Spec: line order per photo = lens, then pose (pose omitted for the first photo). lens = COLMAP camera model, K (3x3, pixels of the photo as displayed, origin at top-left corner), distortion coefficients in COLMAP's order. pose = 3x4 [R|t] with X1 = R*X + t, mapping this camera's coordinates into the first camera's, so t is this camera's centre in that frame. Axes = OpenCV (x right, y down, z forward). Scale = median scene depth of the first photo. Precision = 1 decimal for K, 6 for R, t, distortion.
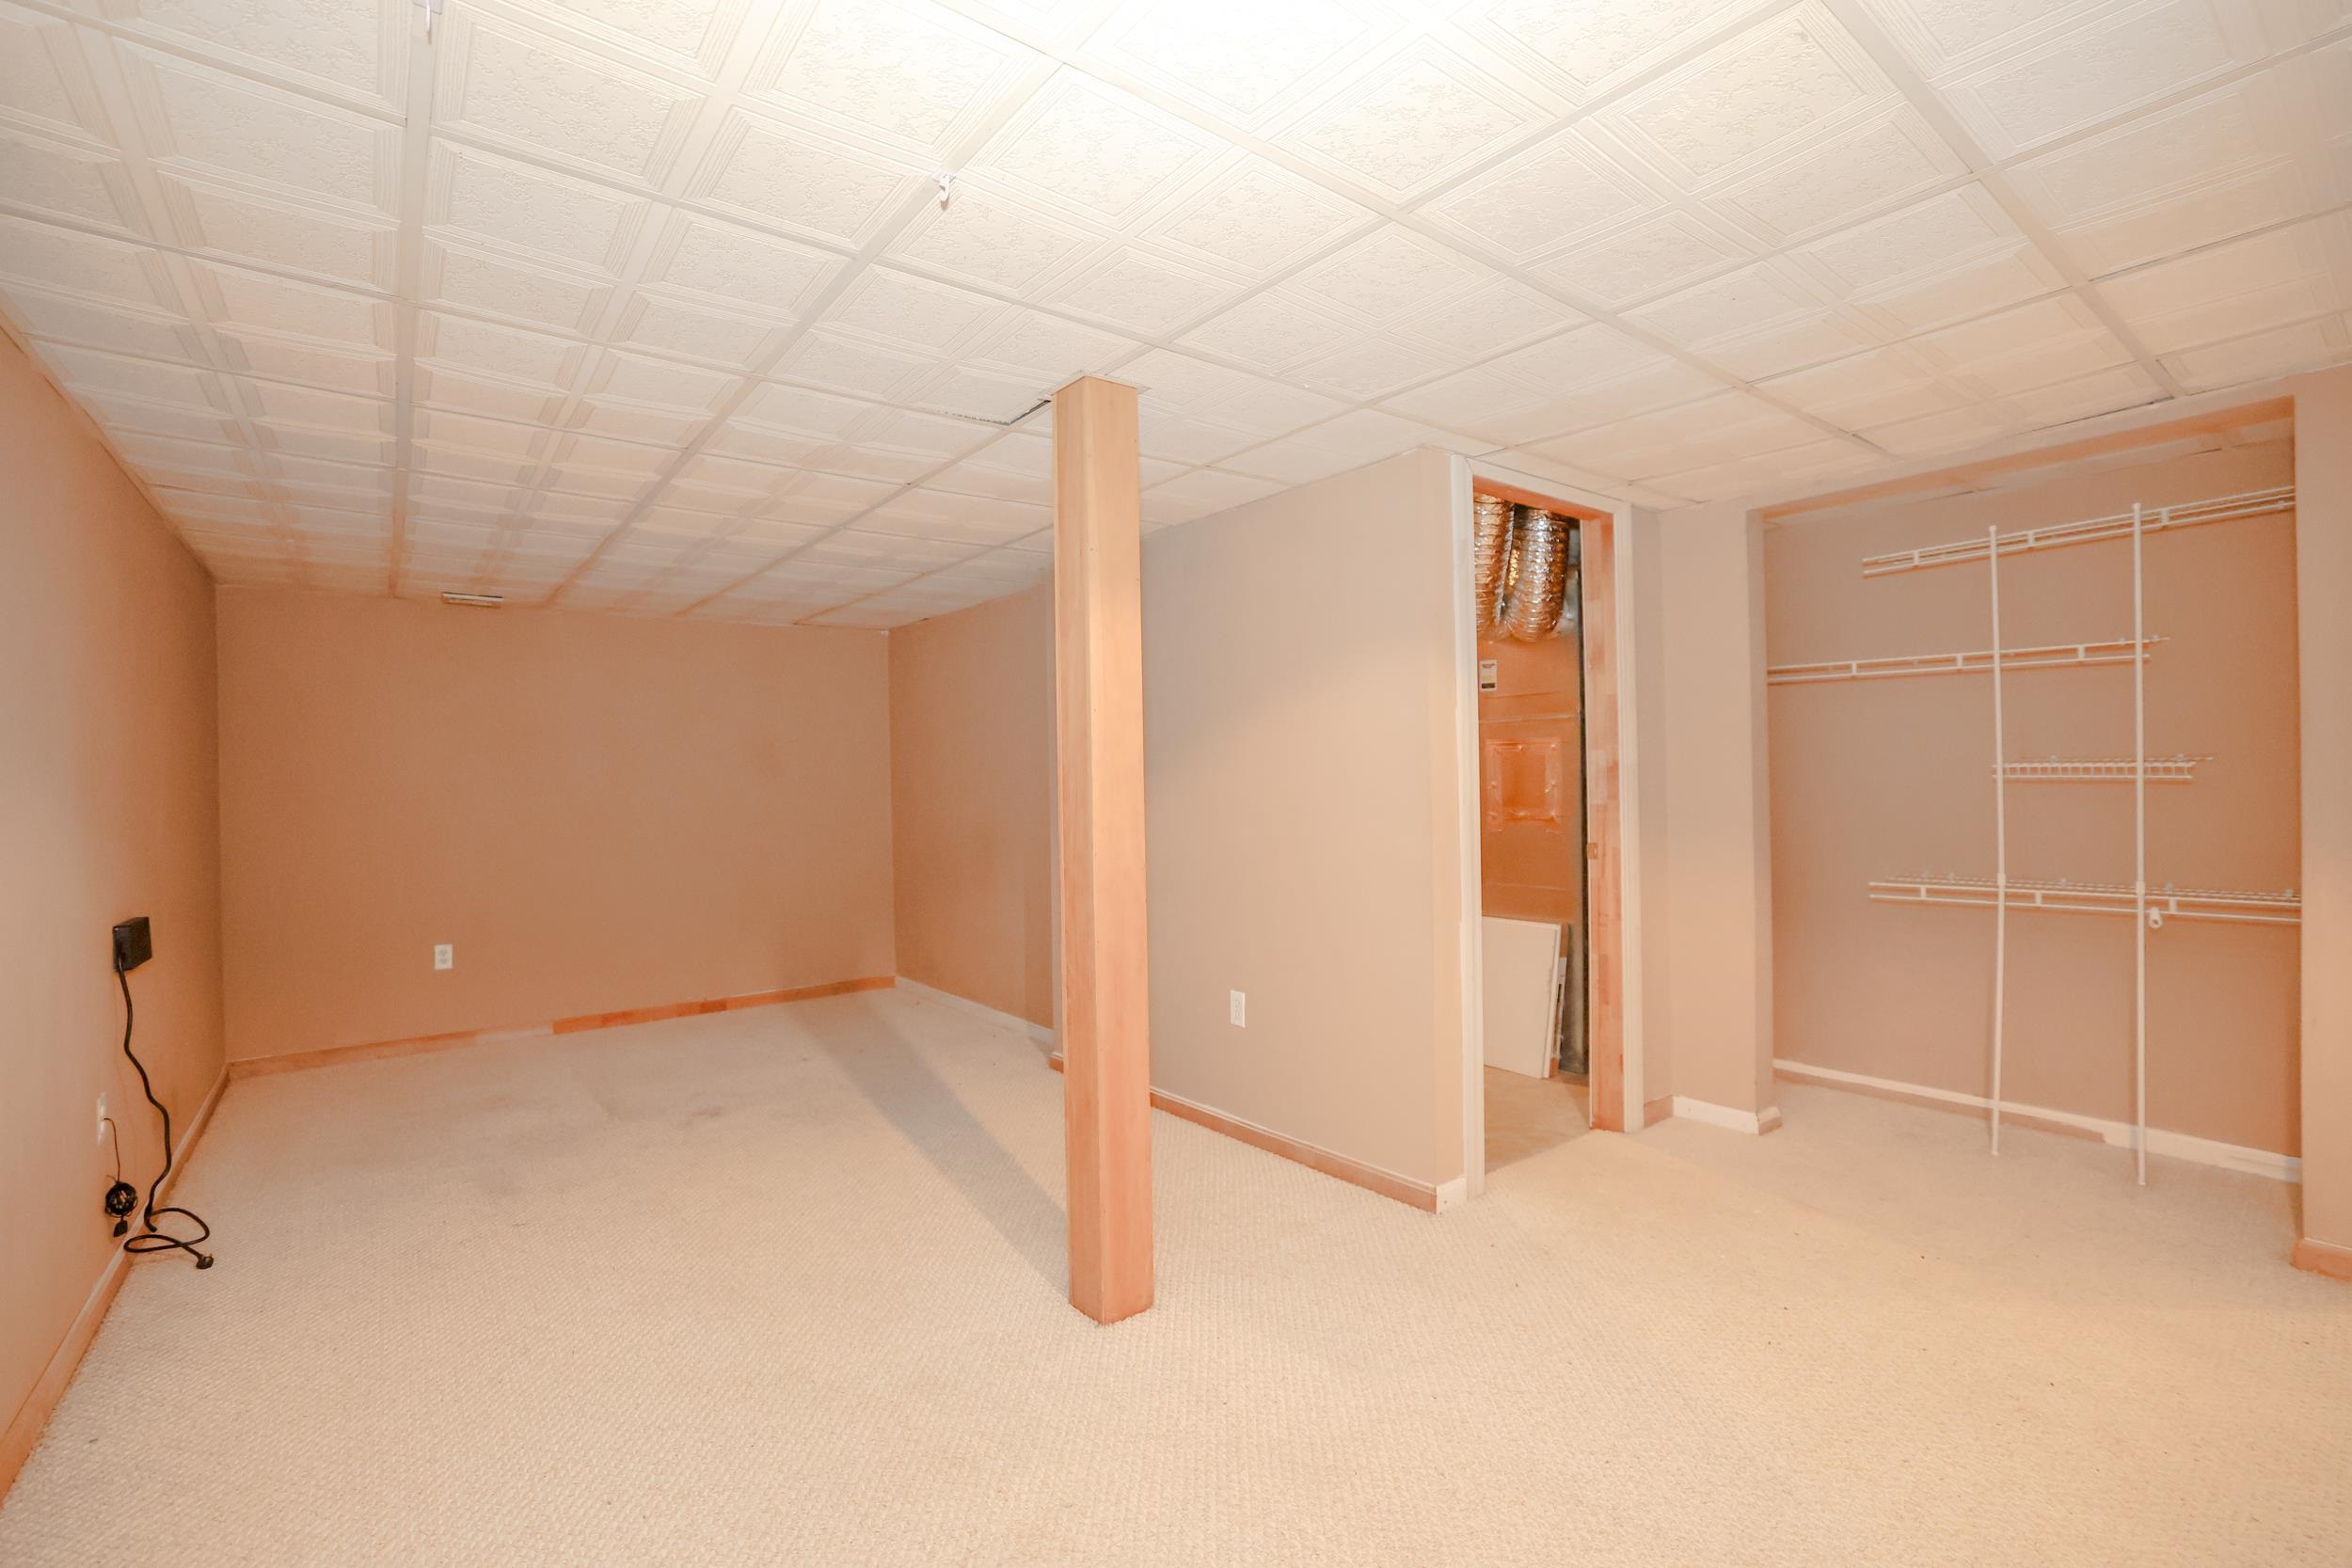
lens RADIAL K [[1041.7, 0, 1199.2], [0, 1041.7, 783.1], [0, 0, 1]] dist [-0.016928, 0.007464]
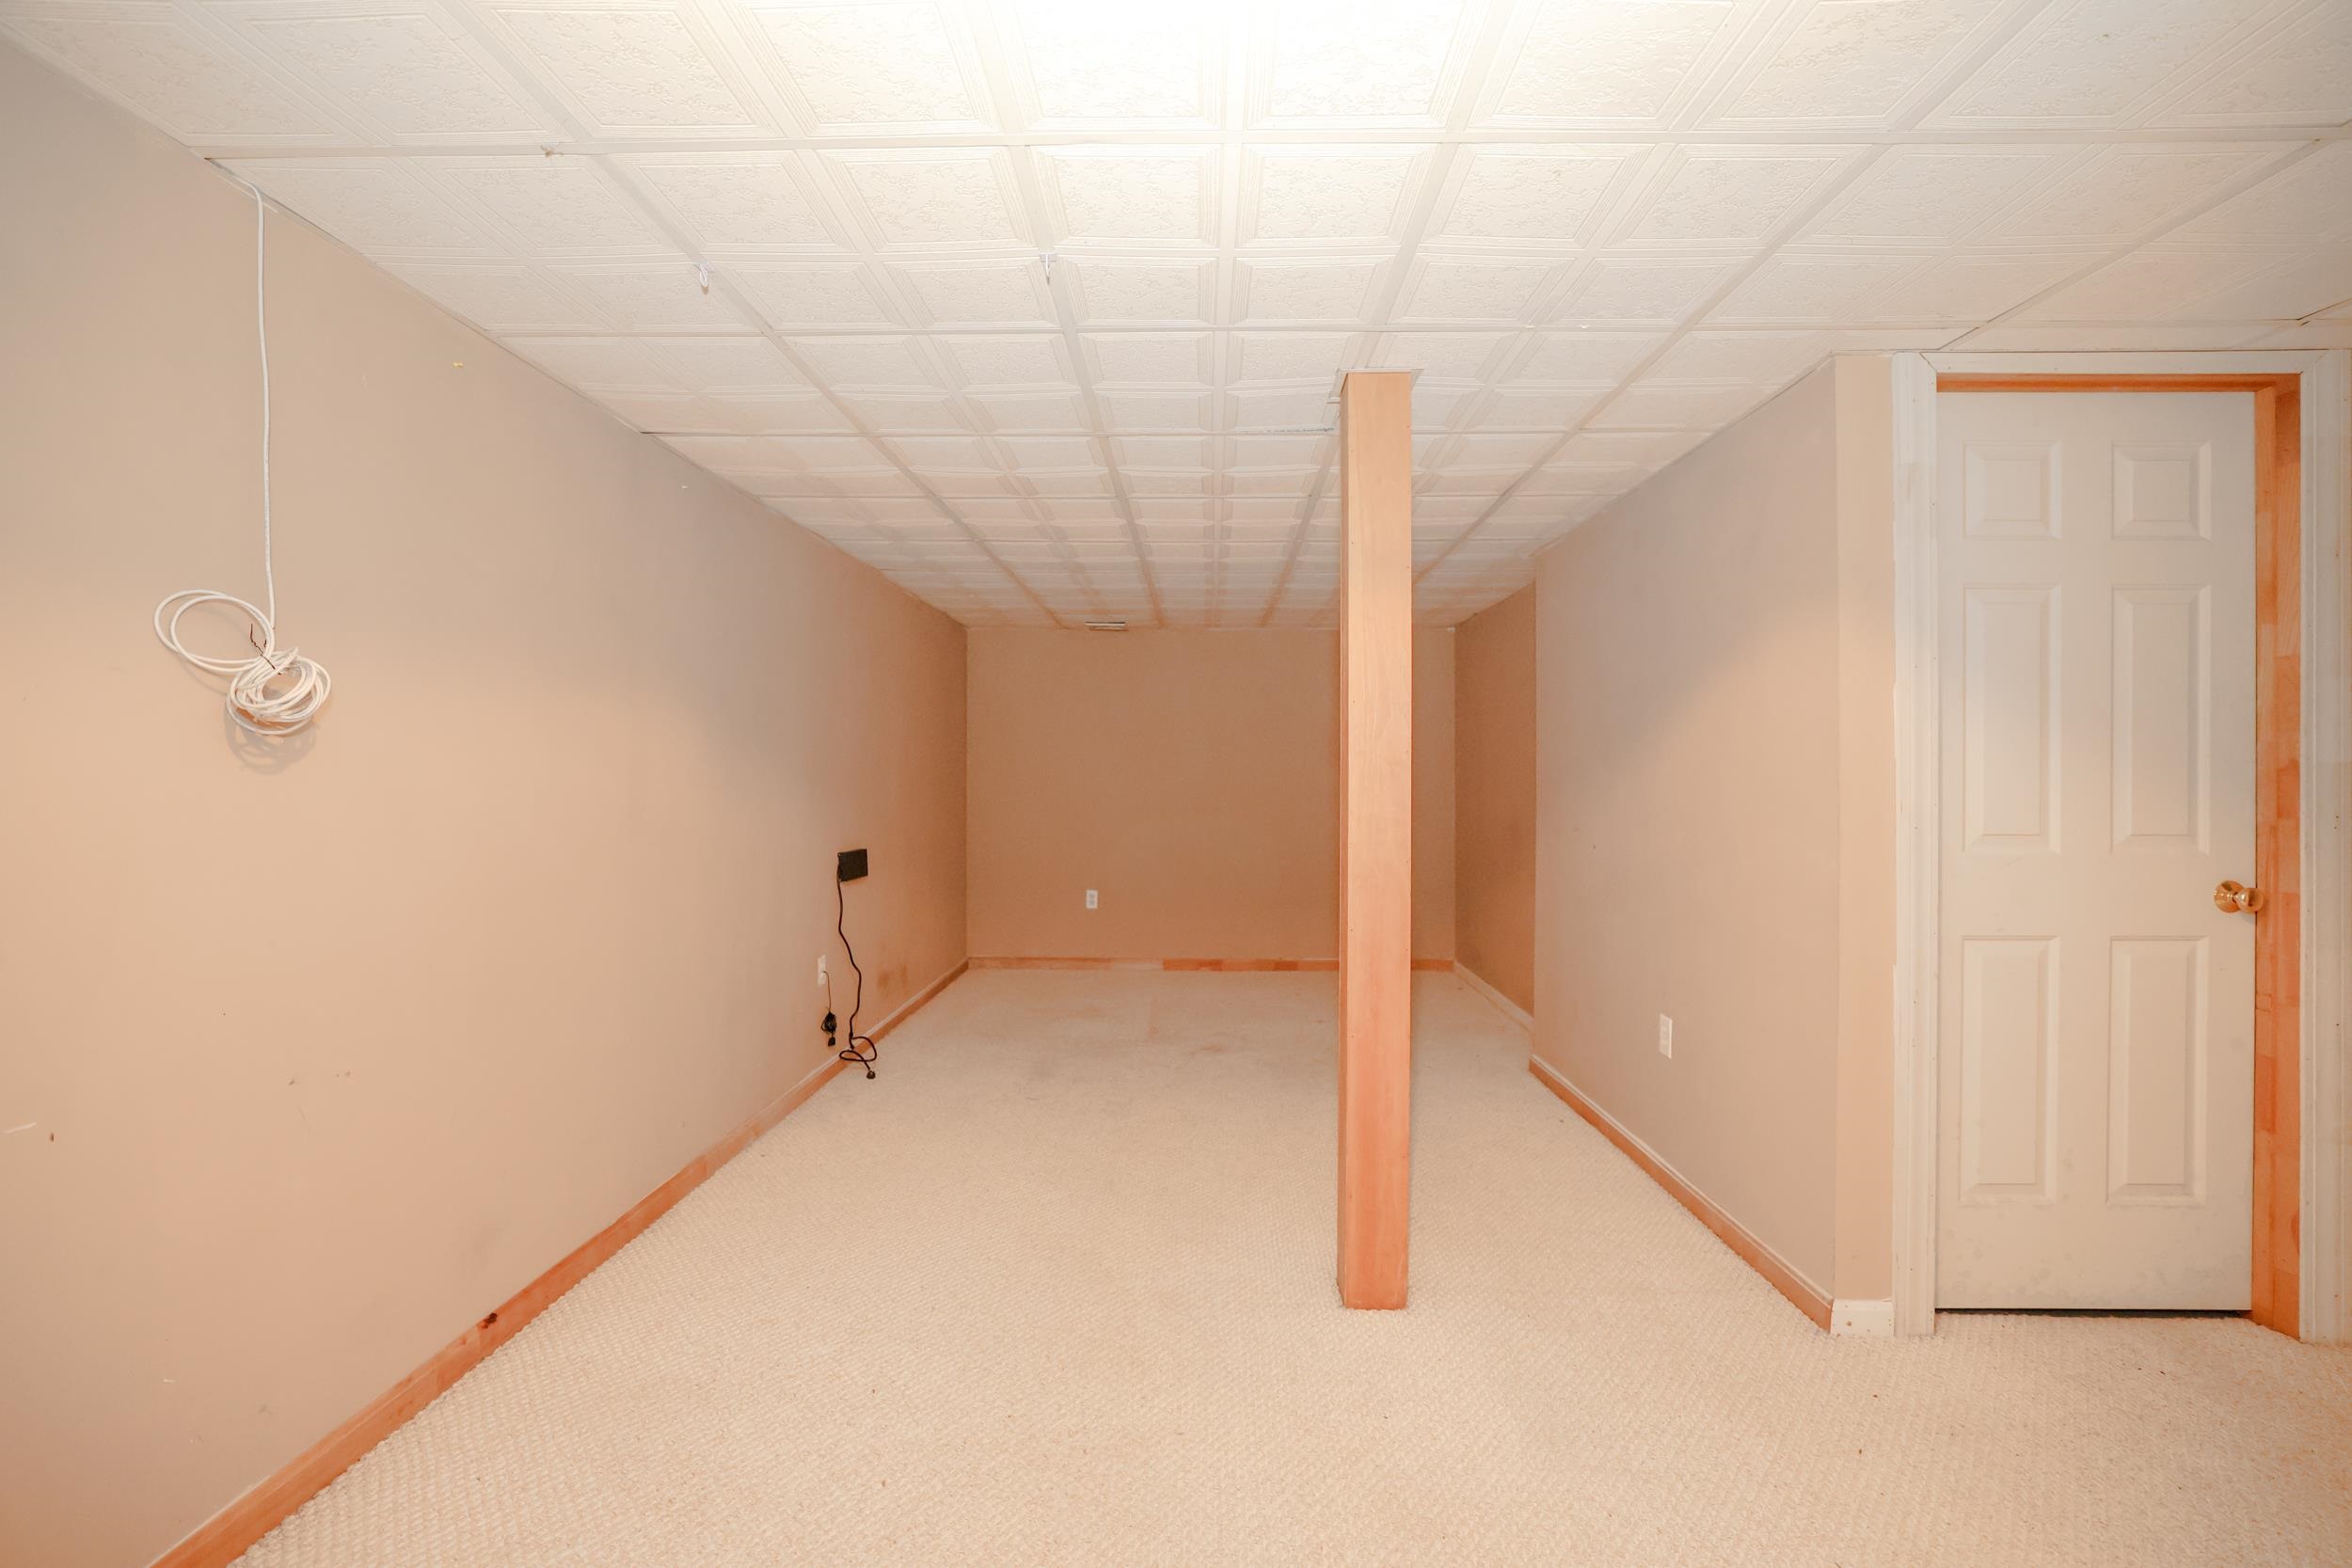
lens RADIAL K [[1041.7, 0, 1219.1], [0, 1041.7, 774.1], [0, 0, 1]] dist [-0.016928, 0.007464]
pose [[0.780180, 0.018705, -0.625275, 0.340272], [-0.020297, 0.999783, 0.004583, -0.000251], [0.625225, 0.009115, 0.780391, 0.099633]]
